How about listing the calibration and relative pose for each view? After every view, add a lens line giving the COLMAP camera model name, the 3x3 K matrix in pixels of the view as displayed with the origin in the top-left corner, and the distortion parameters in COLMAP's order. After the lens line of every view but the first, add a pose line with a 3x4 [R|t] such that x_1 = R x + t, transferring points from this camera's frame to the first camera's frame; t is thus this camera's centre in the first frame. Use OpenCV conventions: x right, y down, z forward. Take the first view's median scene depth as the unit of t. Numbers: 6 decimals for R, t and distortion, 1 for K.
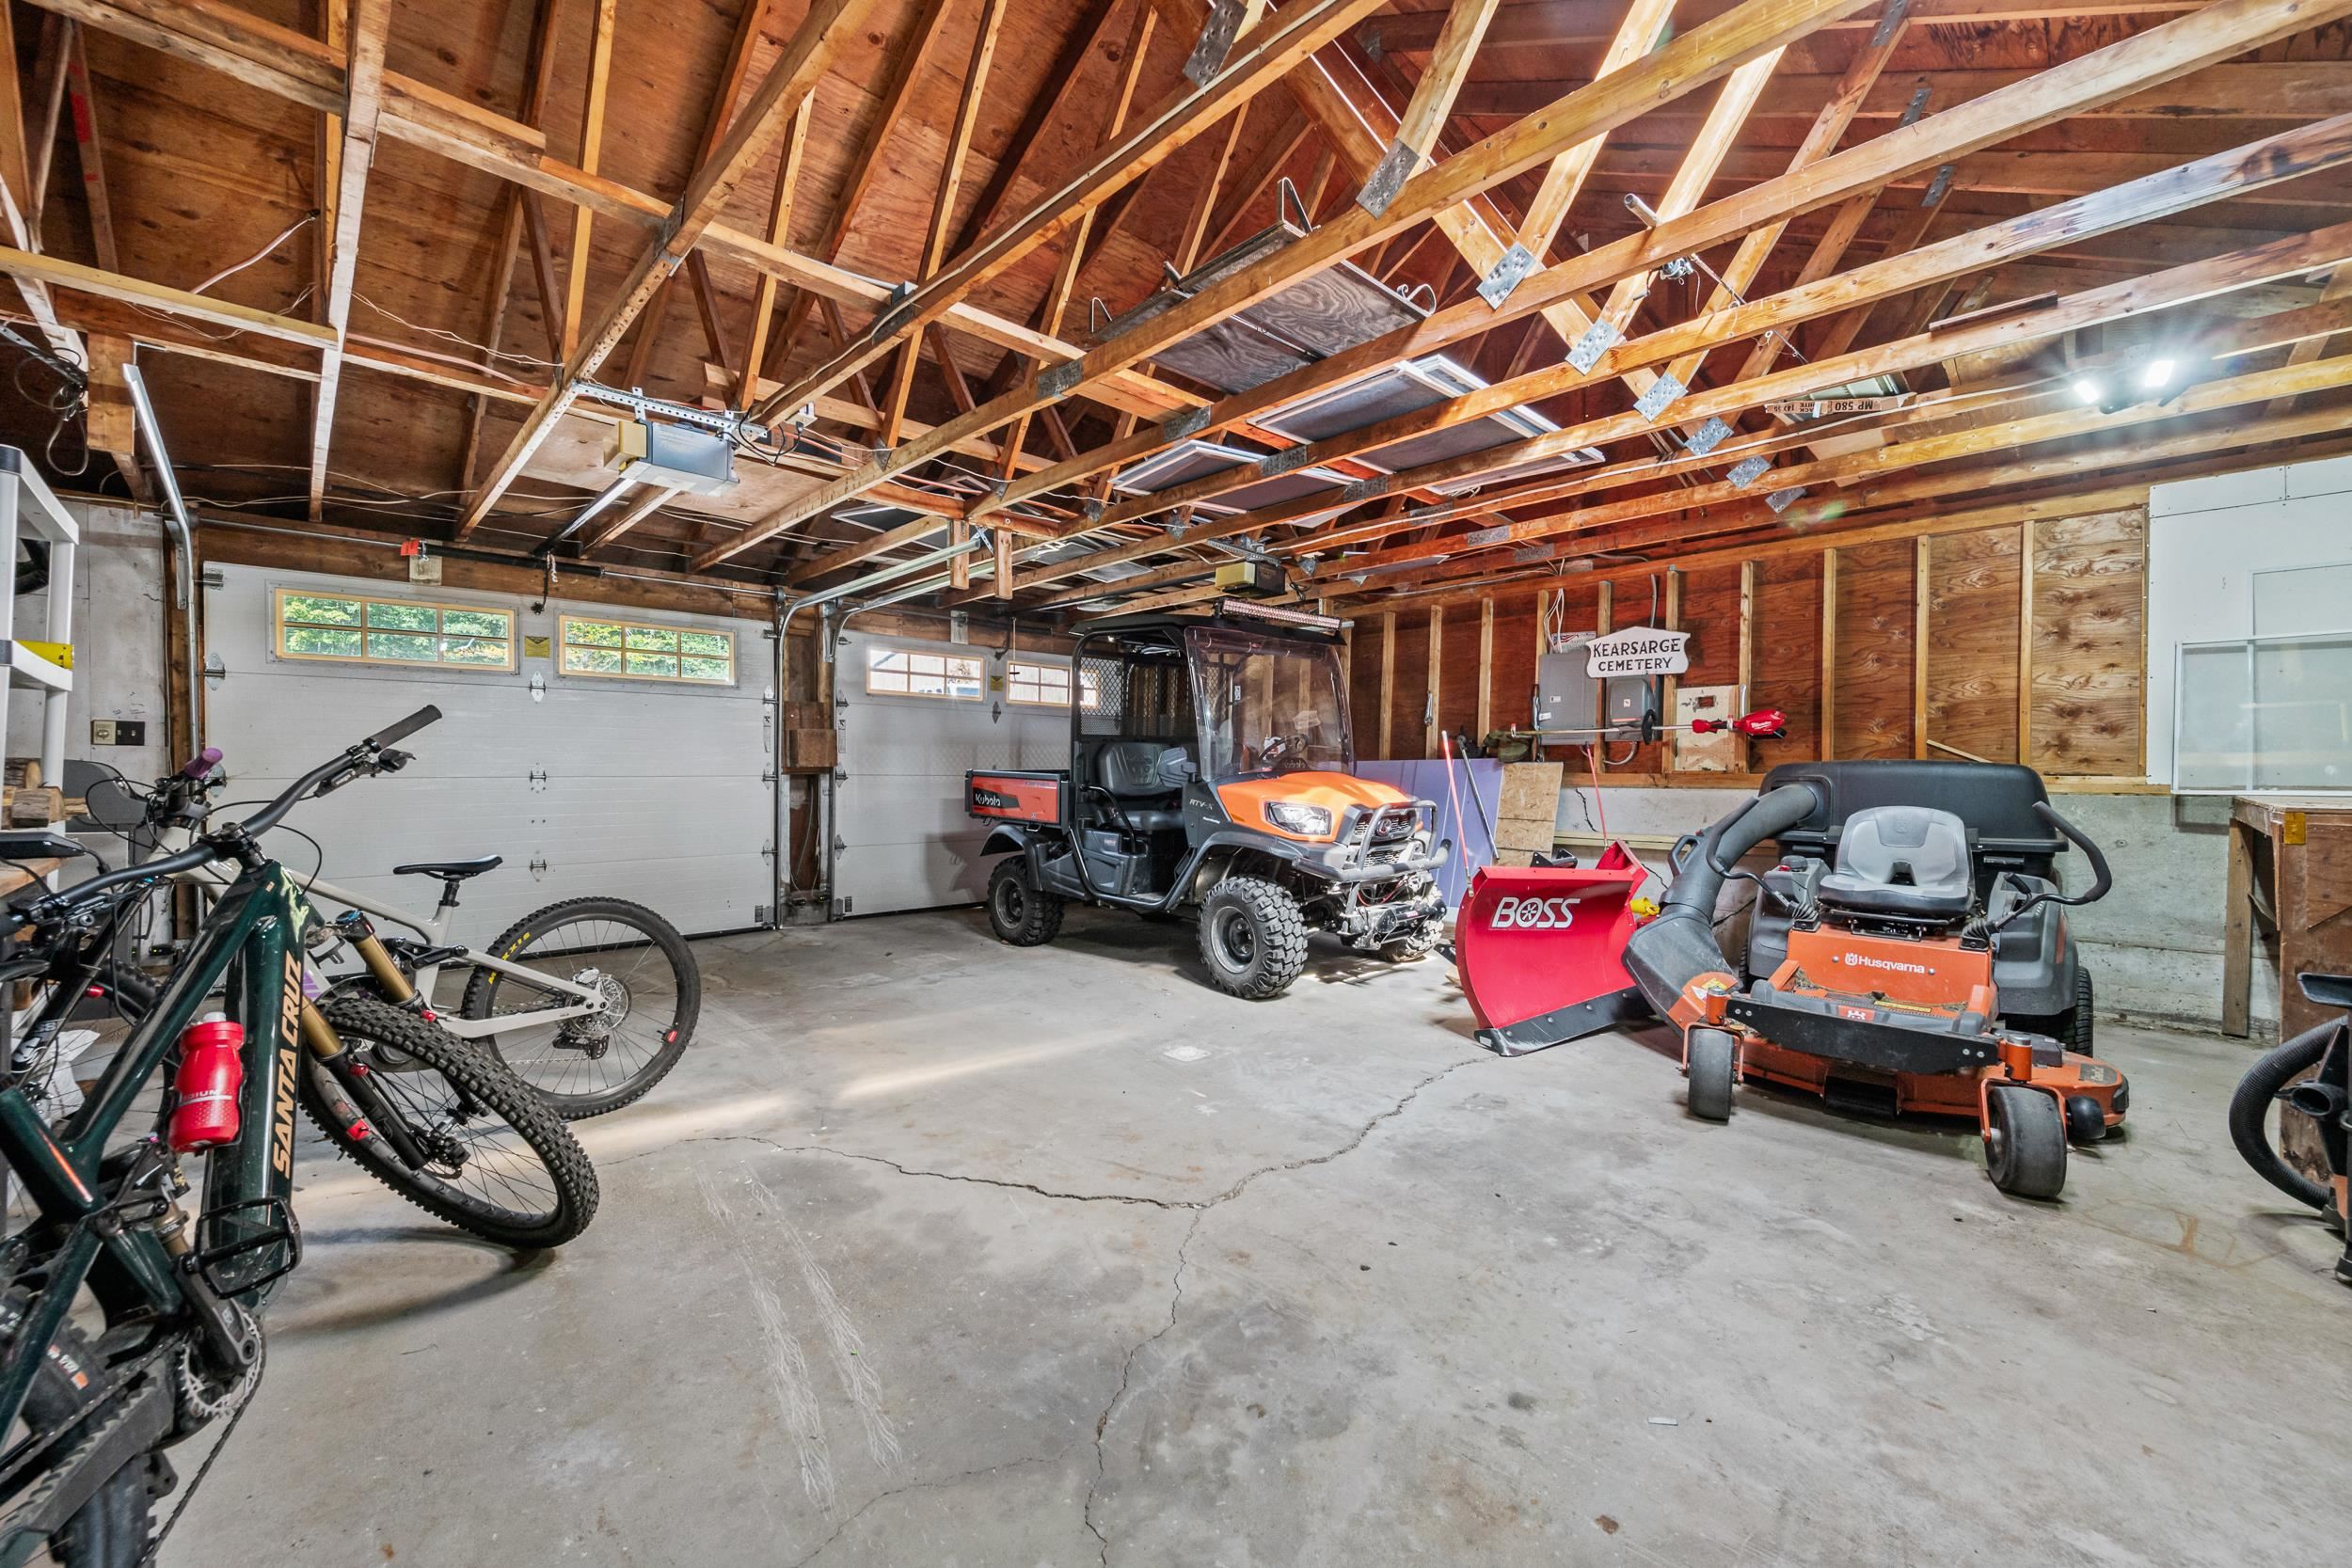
lens RADIAL K [[924.8, 0, 1182.4], [0, 924.8, 769.2], [0, 0, 1]] dist [0.000337, 0.000220]
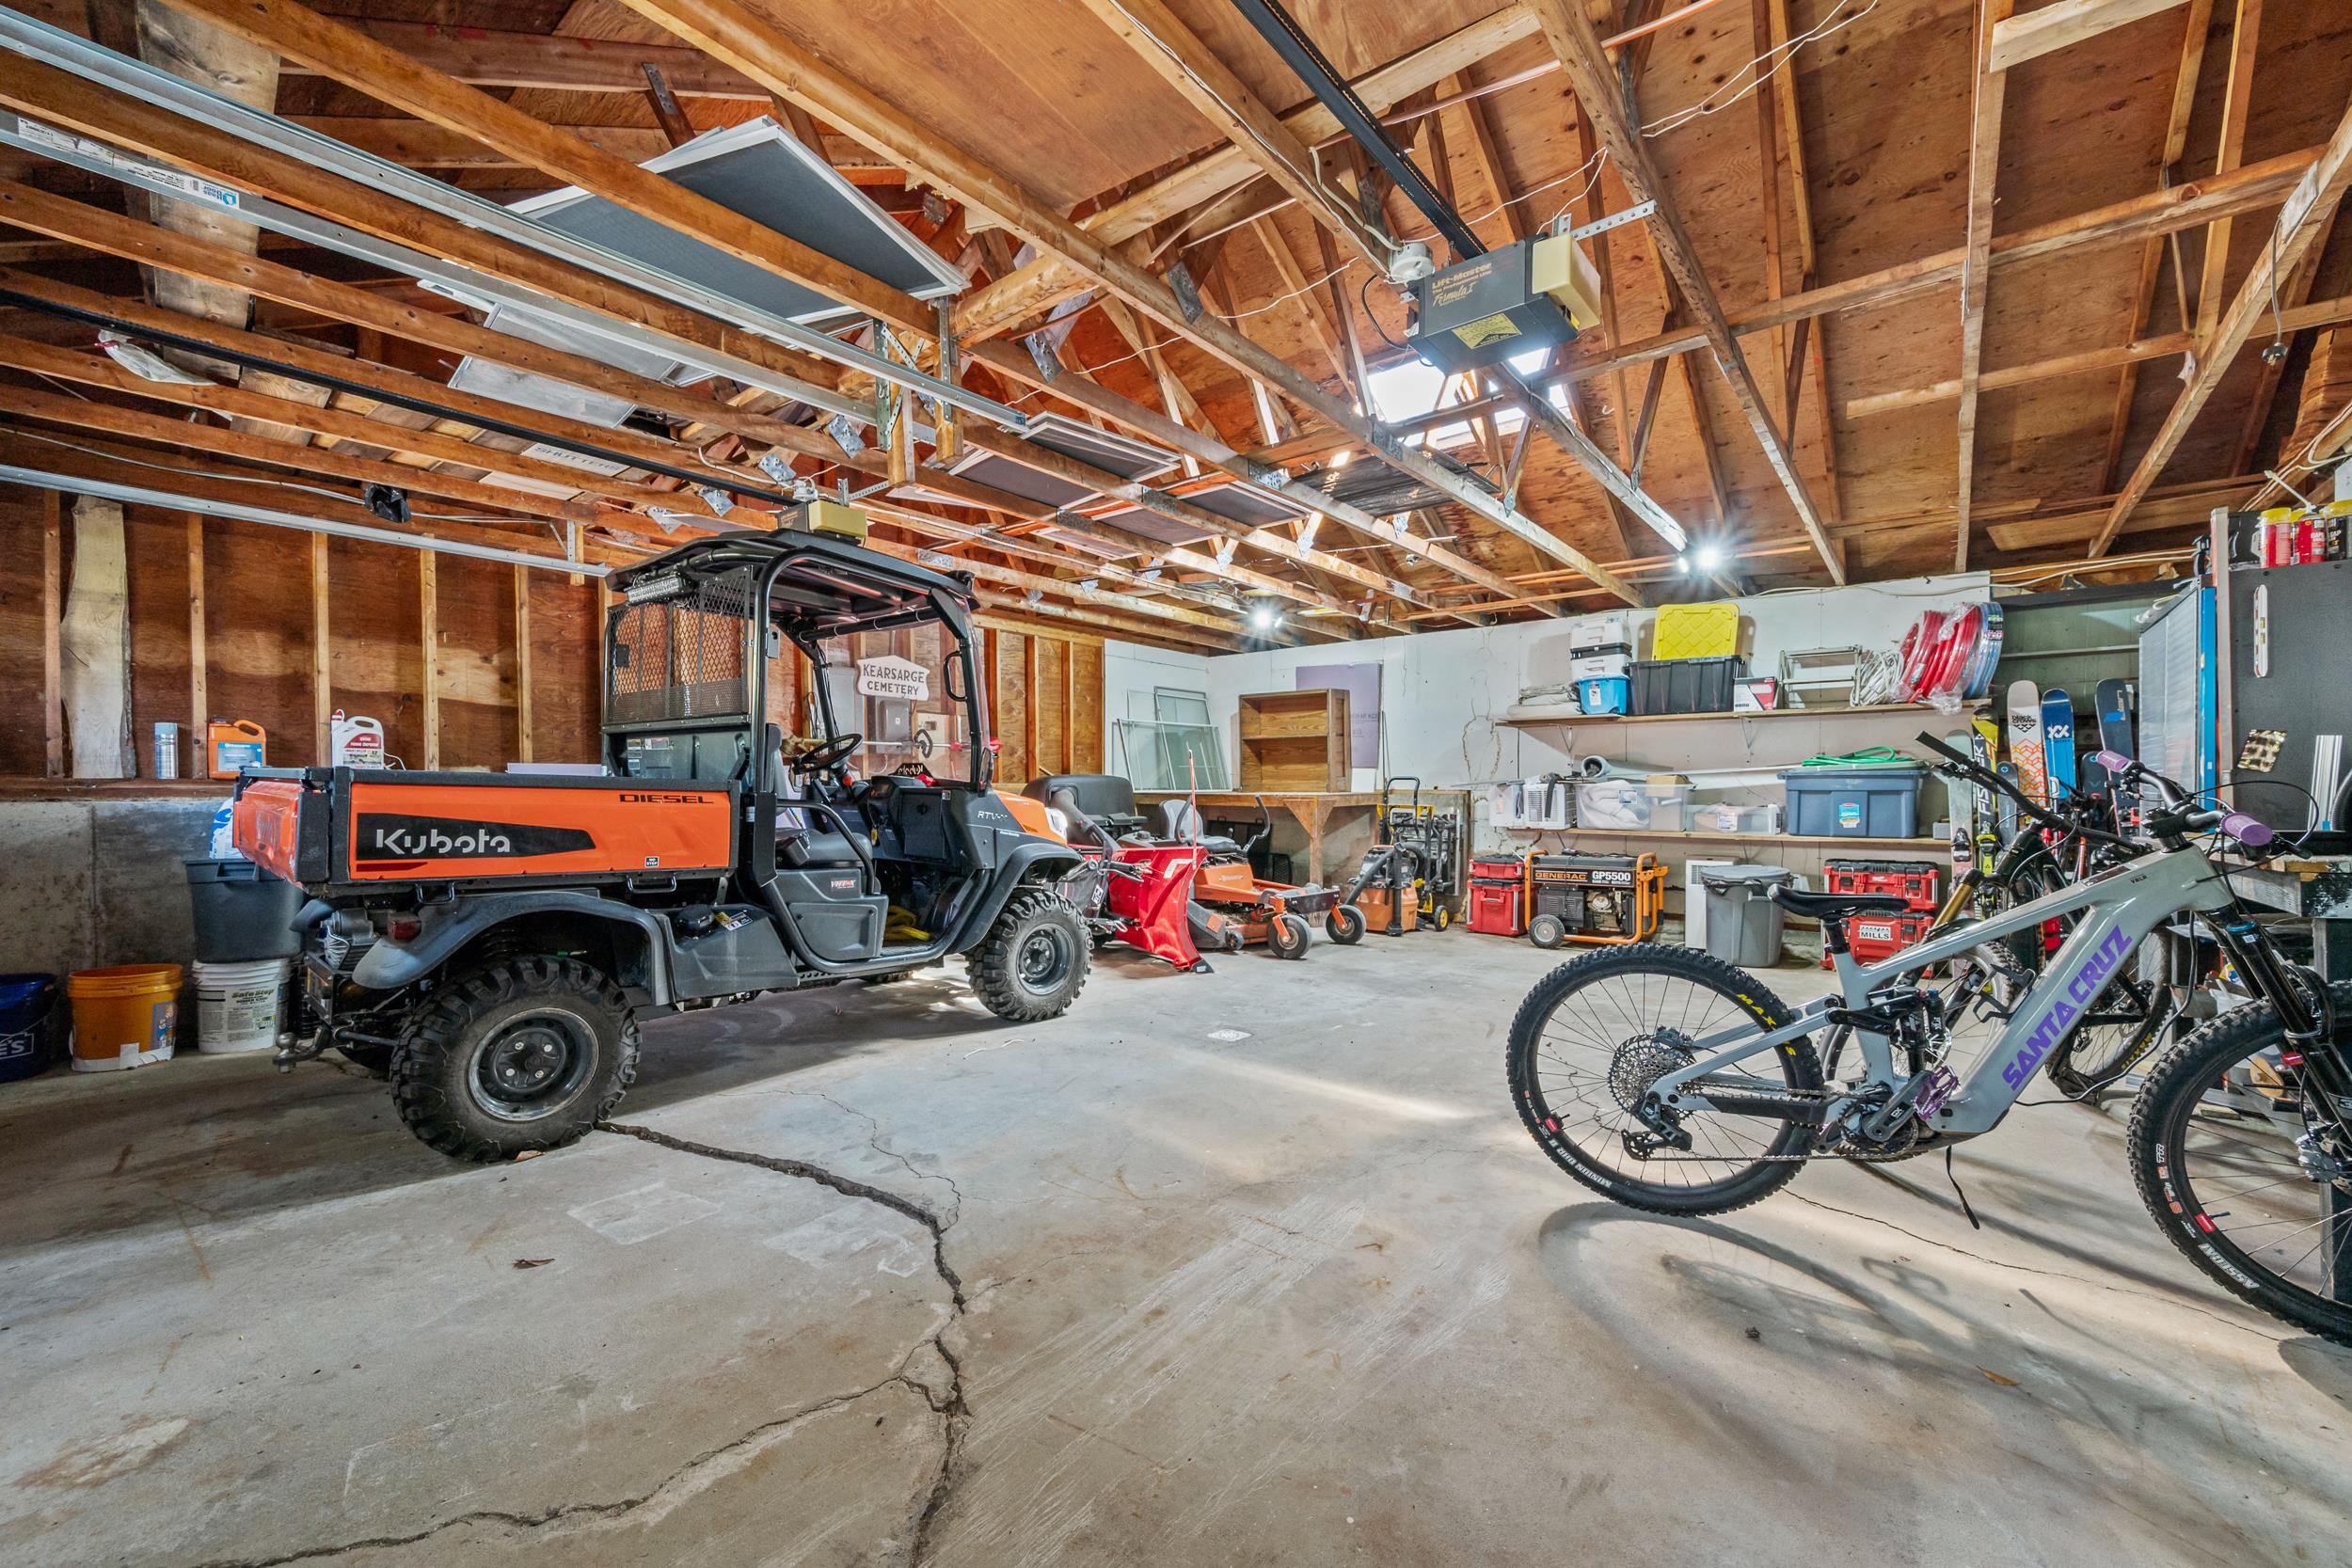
lens RADIAL K [[924.8, 0, 1182.4], [0, 924.8, 769.2], [0, 0, 1]] dist [0.000337, 0.000220]
pose [[-0.104541, 0.007629, 0.994491, -0.871320], [0.000657, 0.999971, -0.007602, -0.002115], [-0.994520, -0.000142, -0.104543, 0.934349]]
